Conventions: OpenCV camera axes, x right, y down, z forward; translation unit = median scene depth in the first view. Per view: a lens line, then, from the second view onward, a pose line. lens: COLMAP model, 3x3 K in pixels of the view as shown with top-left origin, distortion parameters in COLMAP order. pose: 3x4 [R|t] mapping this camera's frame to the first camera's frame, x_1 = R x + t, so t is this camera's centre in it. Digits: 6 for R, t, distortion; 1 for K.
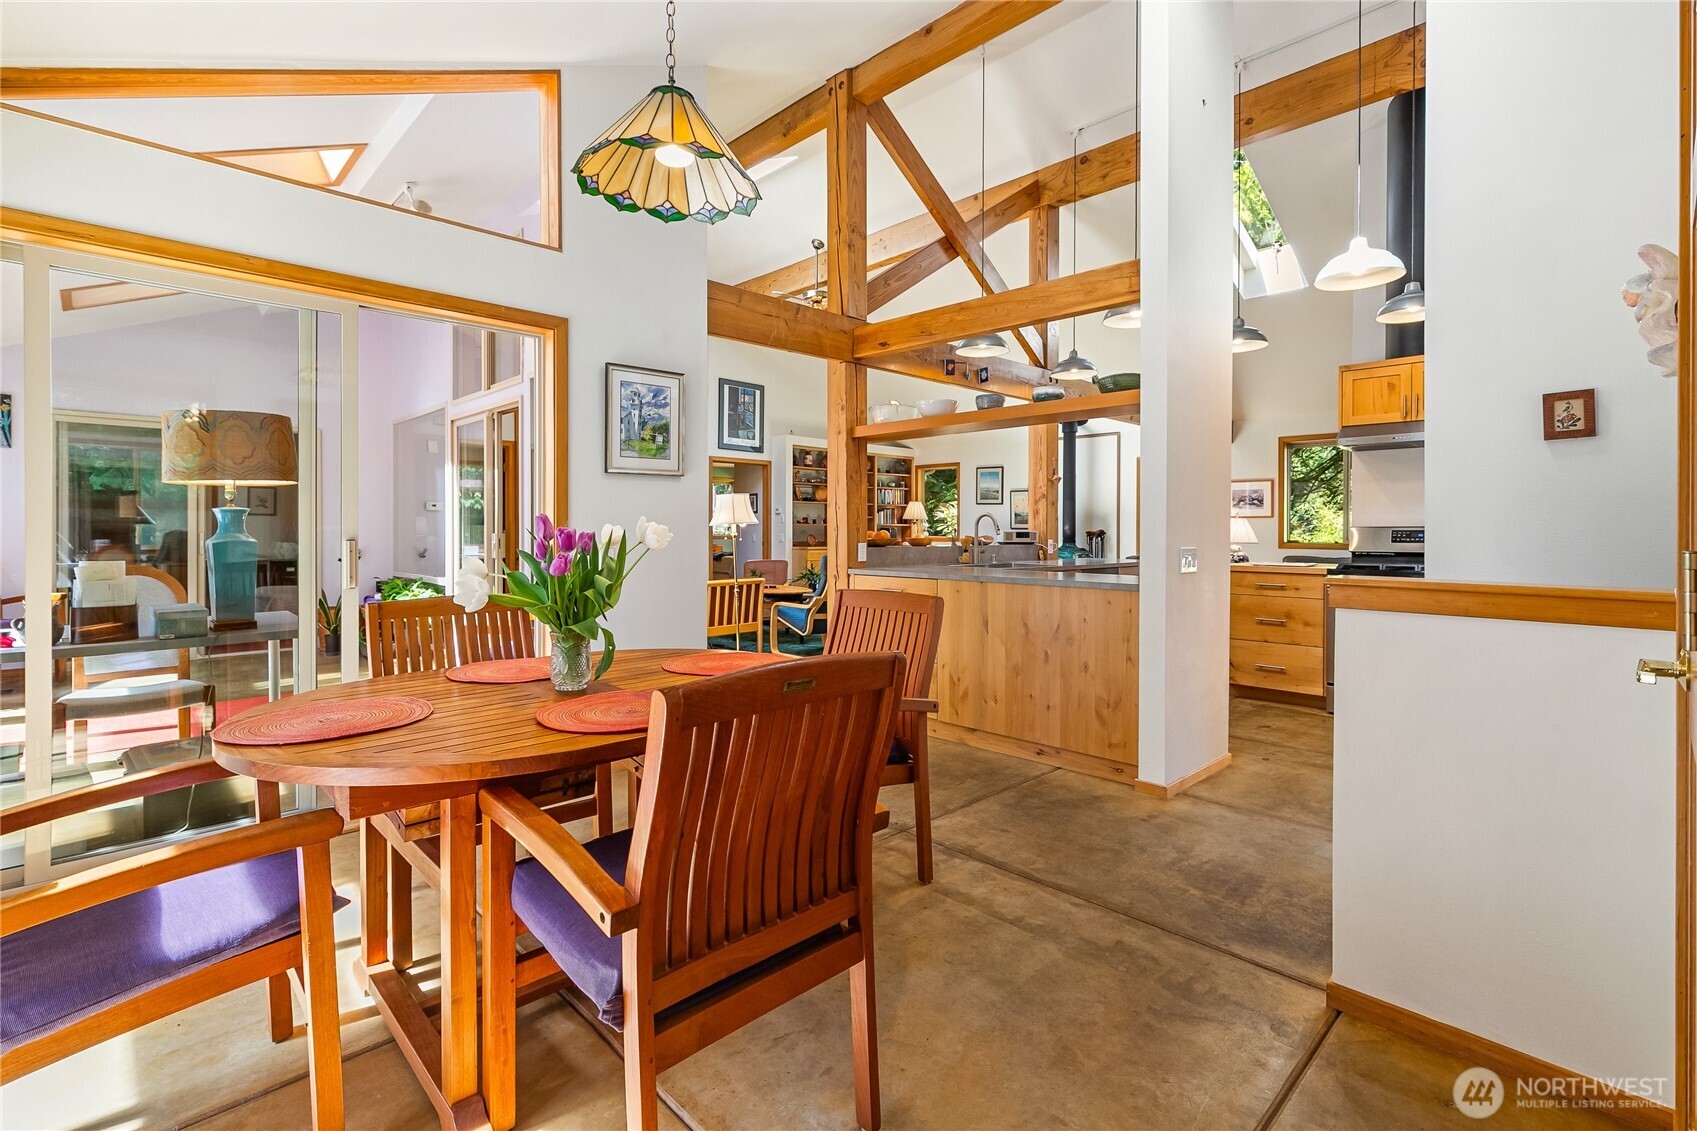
lens RADIAL K [[771.4, 0, 854.0], [0, 771.4, 534.0], [0, 0, 1]] dist [-0.001369, -0.000690]
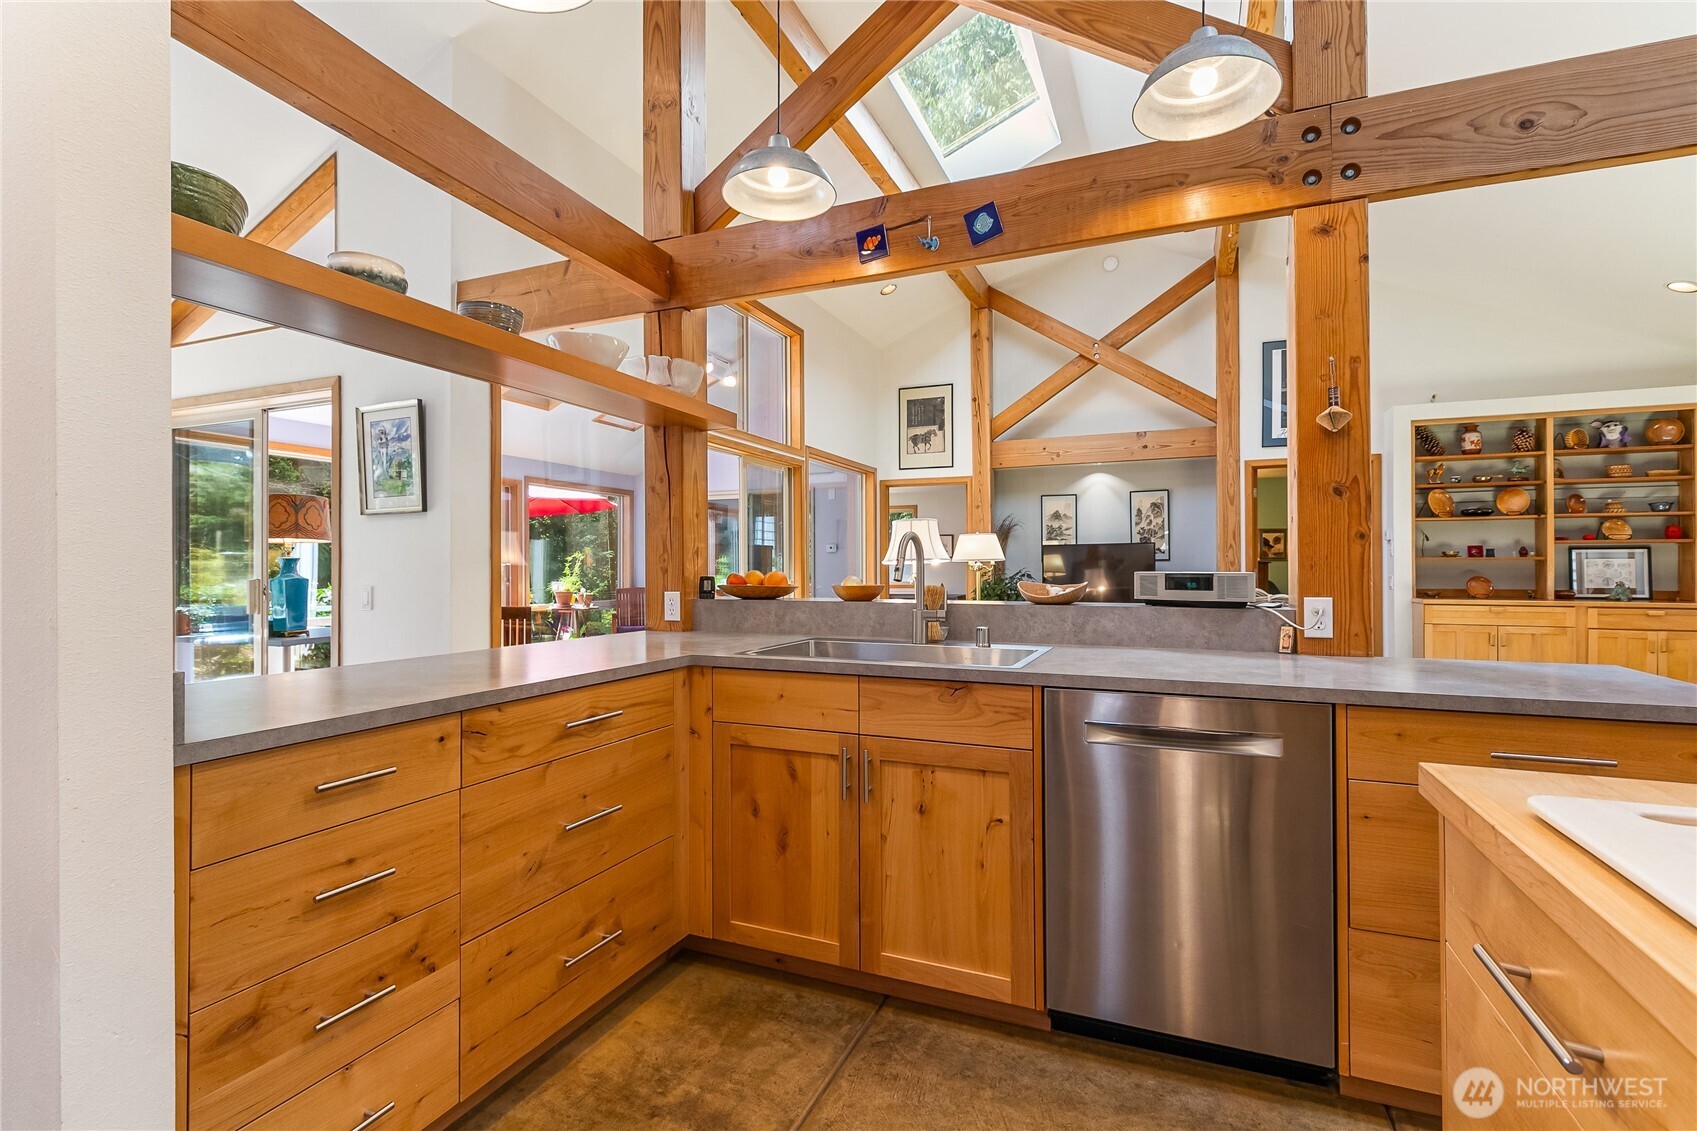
lens RADIAL K [[771.4, 0, 852.2], [0, 771.4, 566.1], [0, 0, 1]] dist [-0.001369, -0.000690]
pose [[0.389294, -0.005609, -0.921096, 0.288413], [-0.002698, 0.999970, -0.007229, -0.001969], [0.921109, 0.005299, 0.389268, 0.396524]]
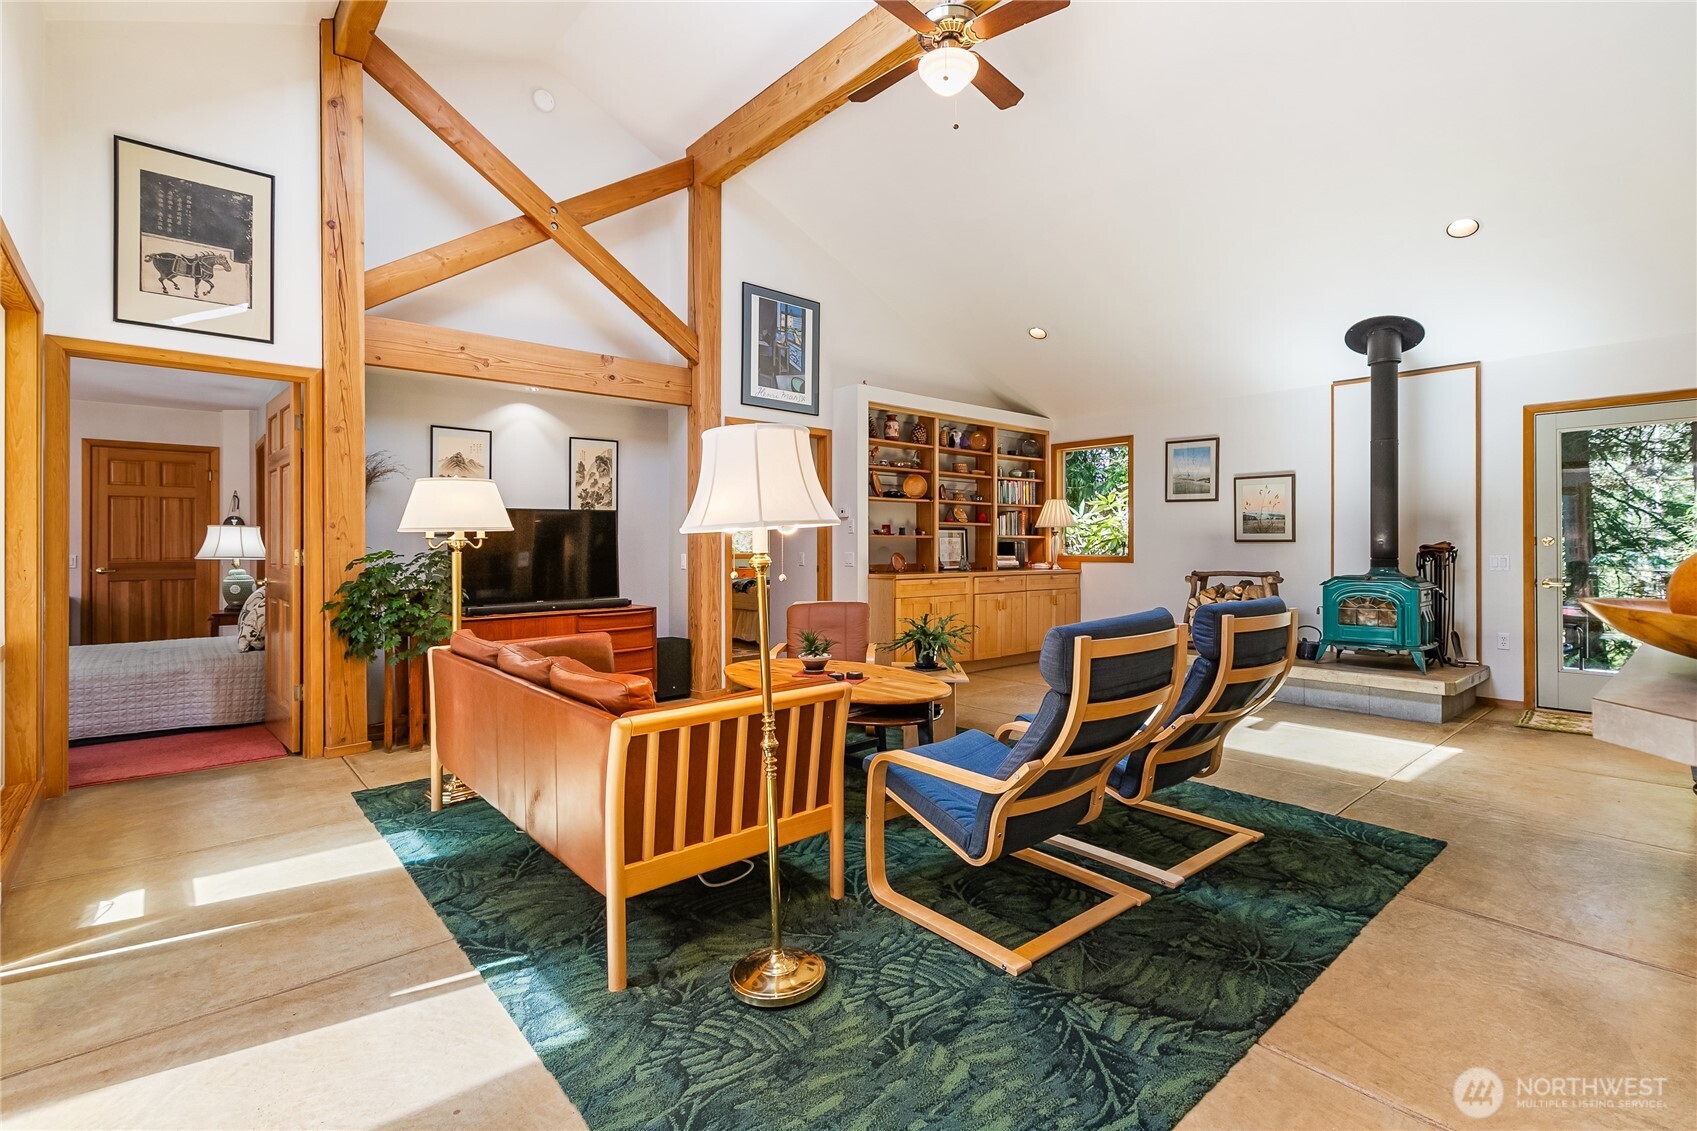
lens RADIAL K [[771.4, 0, 871.0], [0, 771.4, 540.6], [0, 0, 1]] dist [-0.001369, -0.000690]
pose [[0.999534, -0.006289, -0.029876, -0.060929], [0.005938, 0.999913, -0.011801, -0.002045], [0.029947, 0.011618, 0.999484, 0.414037]]
